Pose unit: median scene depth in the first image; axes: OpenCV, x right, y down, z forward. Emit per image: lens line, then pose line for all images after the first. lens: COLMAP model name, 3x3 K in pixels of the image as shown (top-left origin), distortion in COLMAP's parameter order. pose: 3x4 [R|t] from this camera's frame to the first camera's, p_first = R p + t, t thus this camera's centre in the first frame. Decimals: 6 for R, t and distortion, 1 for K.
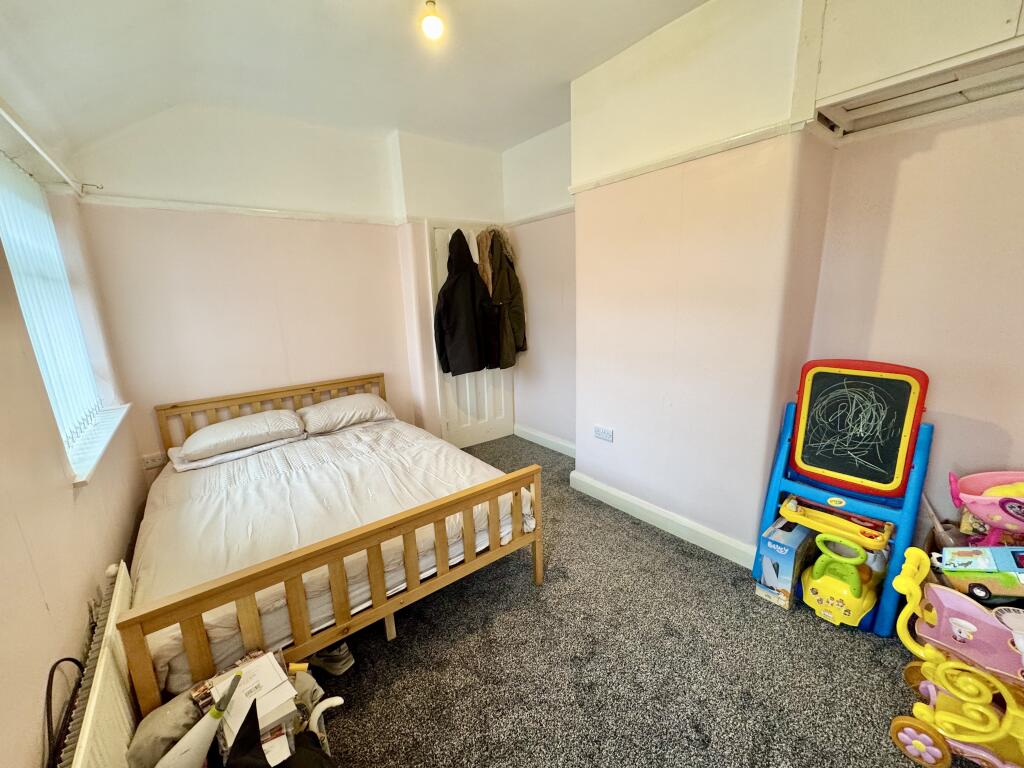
lens RADIAL K [[411.9, 0, 512.0], [0, 411.9, 384.0], [0, 0, 1]] dist [-0.000360, -0.000030]
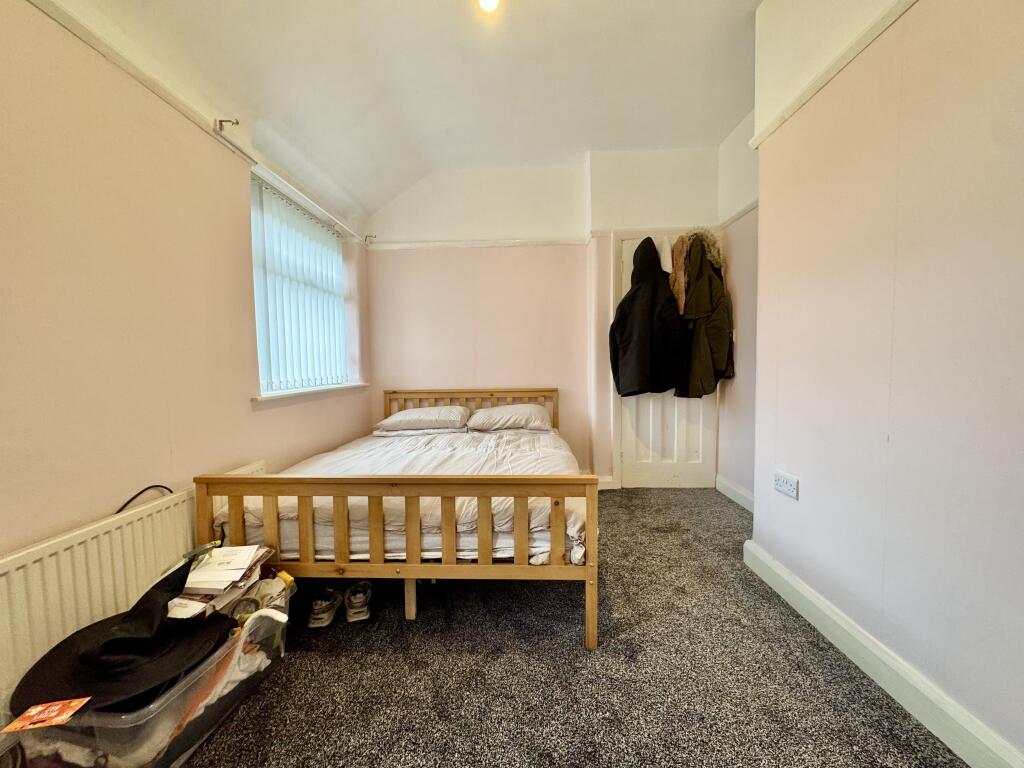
lens RADIAL K [[410.4, 0, 512.0], [0, 410.4, 384.0], [0, 0, 1]] dist [-0.001480, -0.000015]
pose [[0.761211, 0.055720, -0.646106, 0.314545], [-0.151509, 0.984011, -0.093640, 0.094148], [0.630558, 0.169170, 0.757481, 0.230152]]
